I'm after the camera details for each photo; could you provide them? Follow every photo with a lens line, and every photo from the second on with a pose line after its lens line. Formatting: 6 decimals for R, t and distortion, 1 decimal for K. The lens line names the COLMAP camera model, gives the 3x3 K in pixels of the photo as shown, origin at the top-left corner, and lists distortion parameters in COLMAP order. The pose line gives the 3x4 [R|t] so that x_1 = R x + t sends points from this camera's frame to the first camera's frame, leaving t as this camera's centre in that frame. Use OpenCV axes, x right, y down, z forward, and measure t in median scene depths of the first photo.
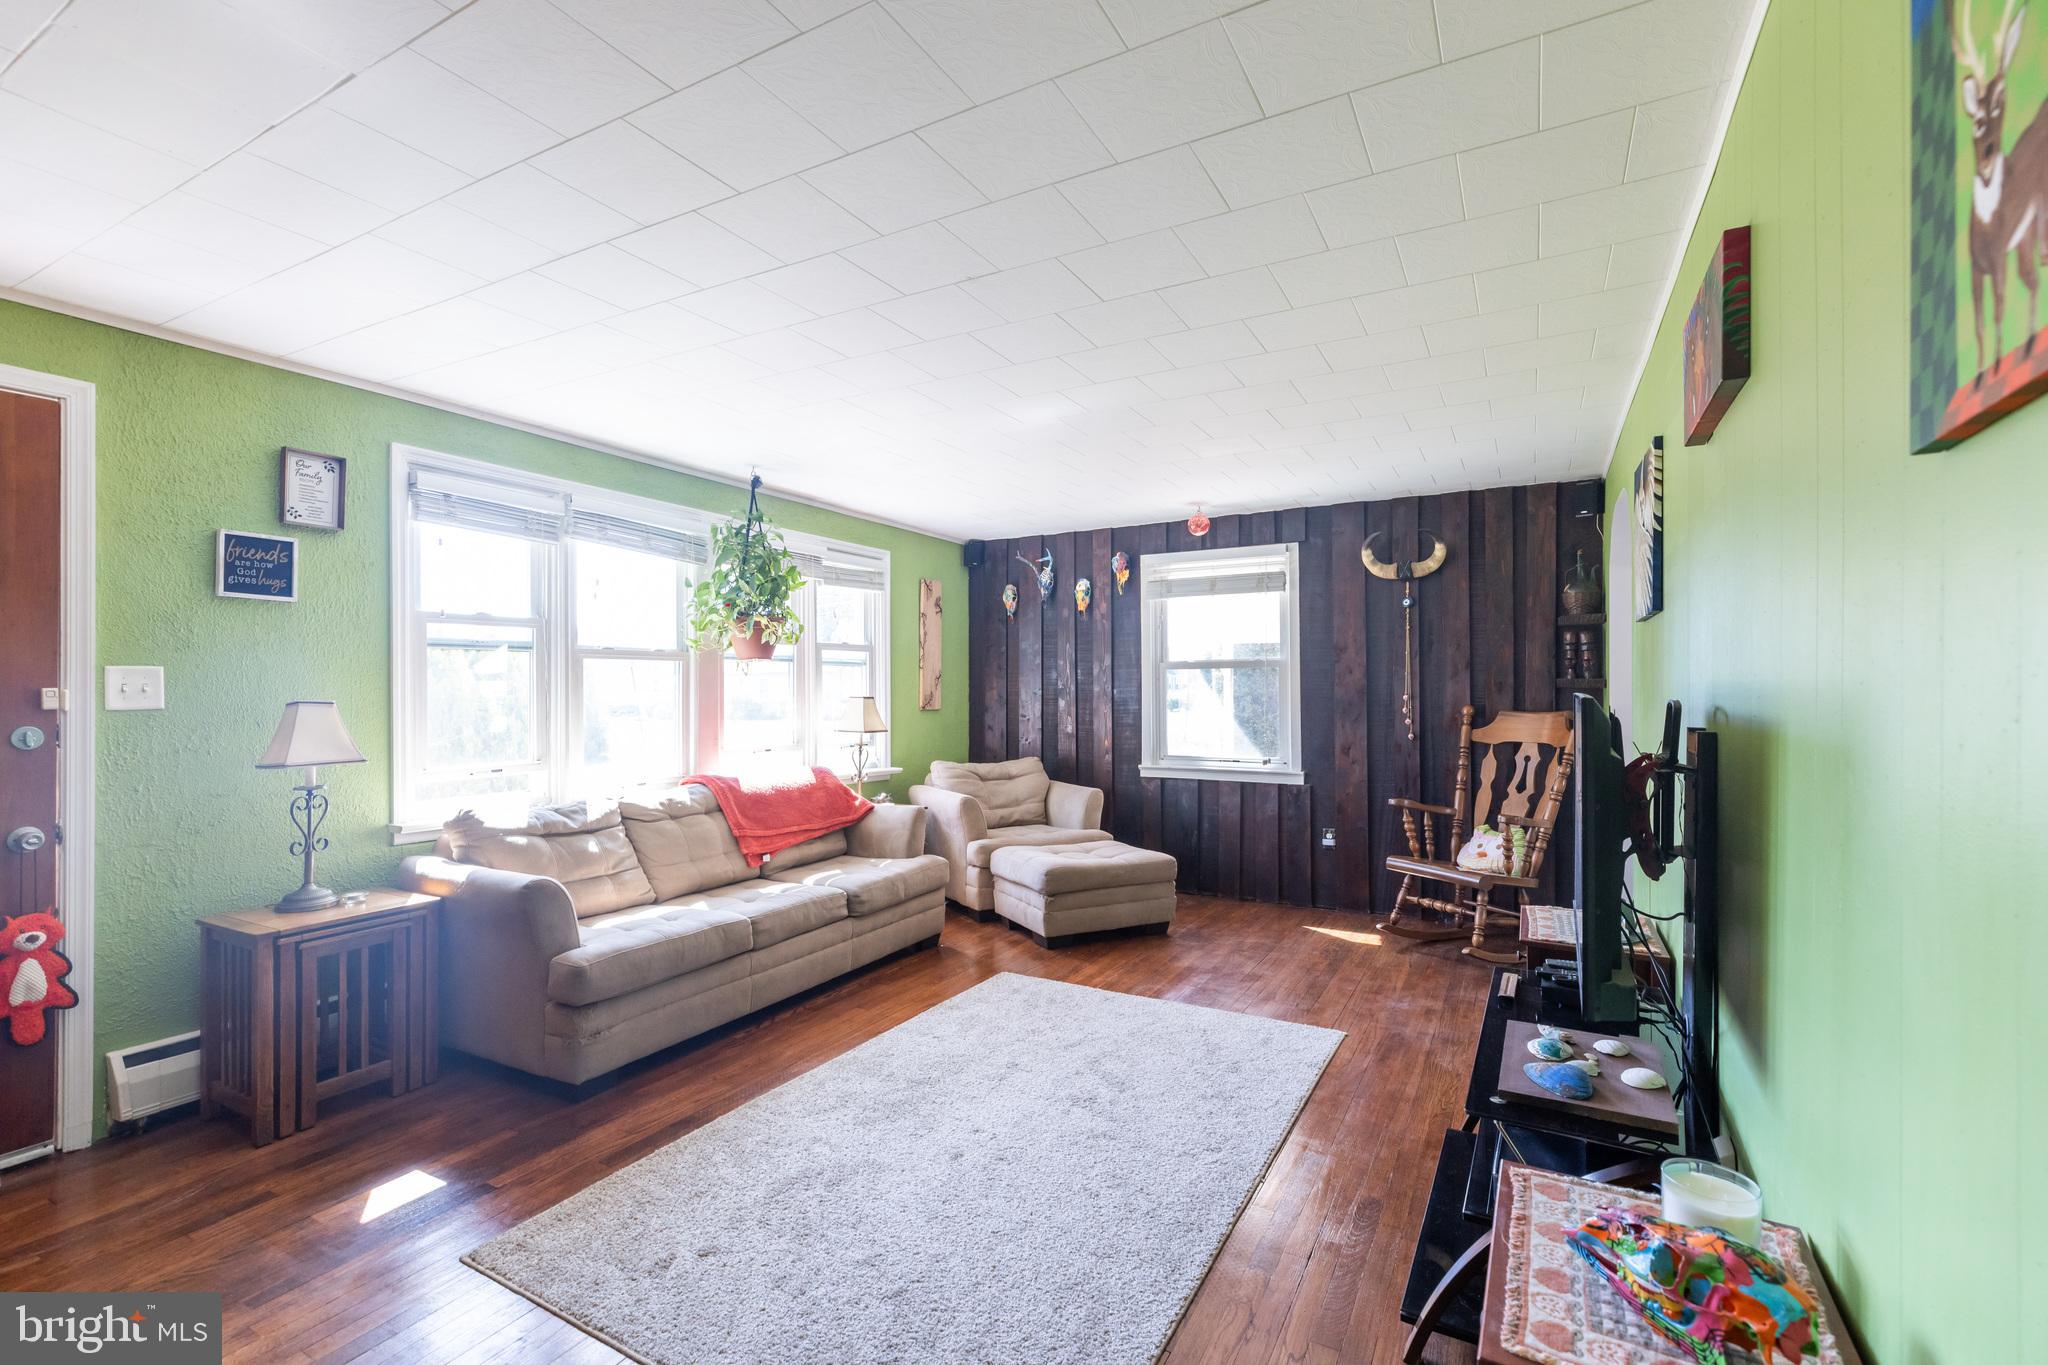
lens RADIAL K [[912.8, 0, 1019.9], [0, 912.8, 687.4], [0, 0, 1]] dist [-0.003046, -0.001003]
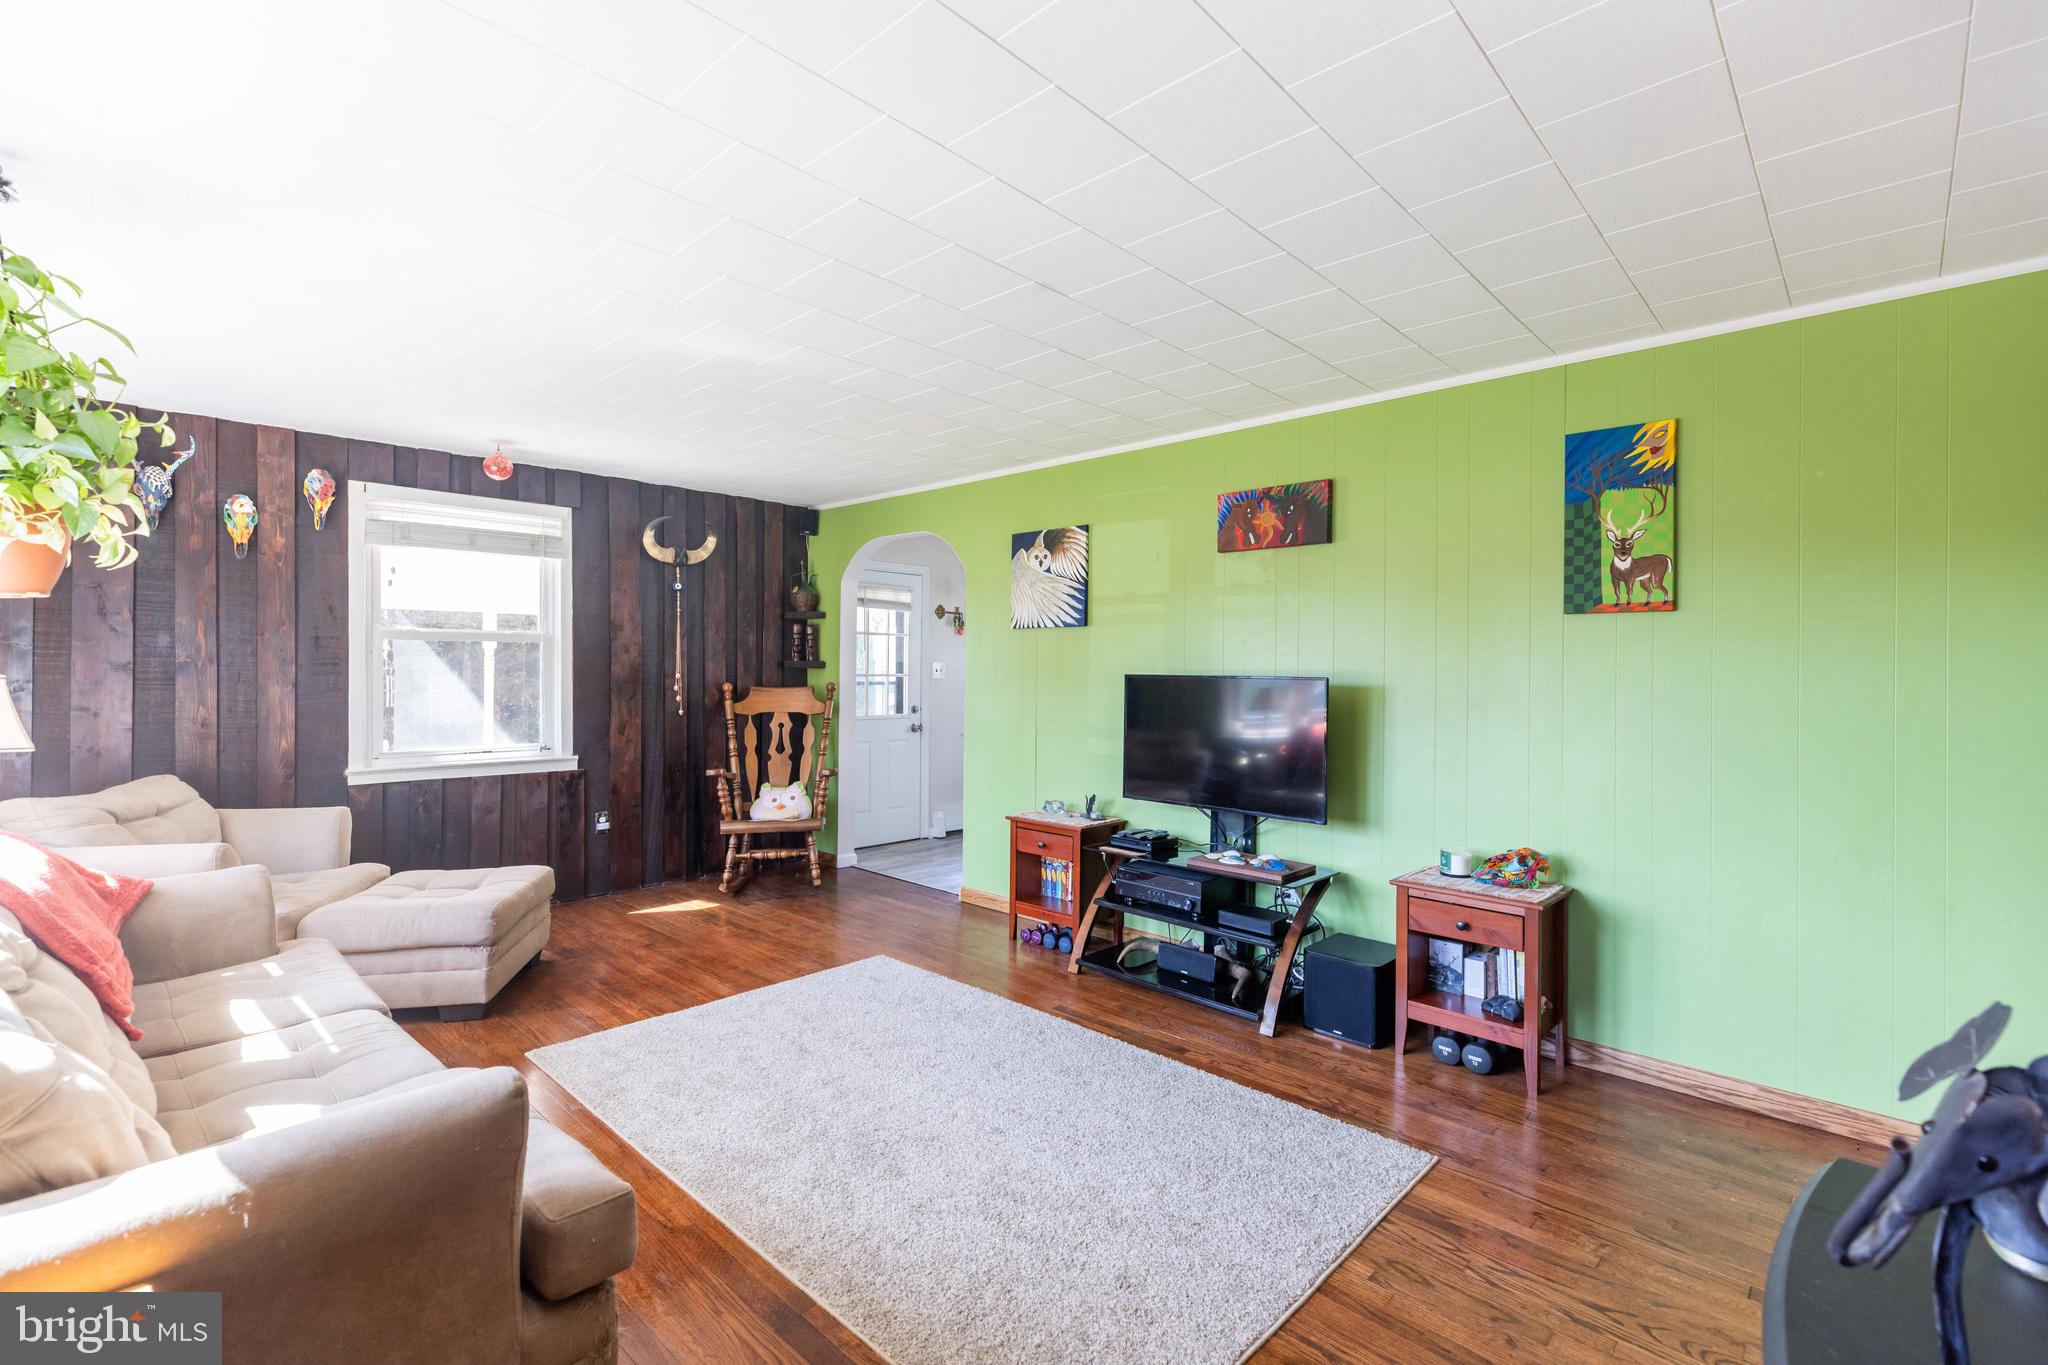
lens RADIAL K [[912.8, 0, 1015.5], [0, 912.8, 676.2], [0, 0, 1]] dist [-0.003046, -0.001003]
pose [[0.244028, -0.003190, 0.969763, -0.510042], [-0.010846, 0.999923, 0.006018, 0.000848], [-0.969707, -0.011987, 0.243975, 0.359421]]
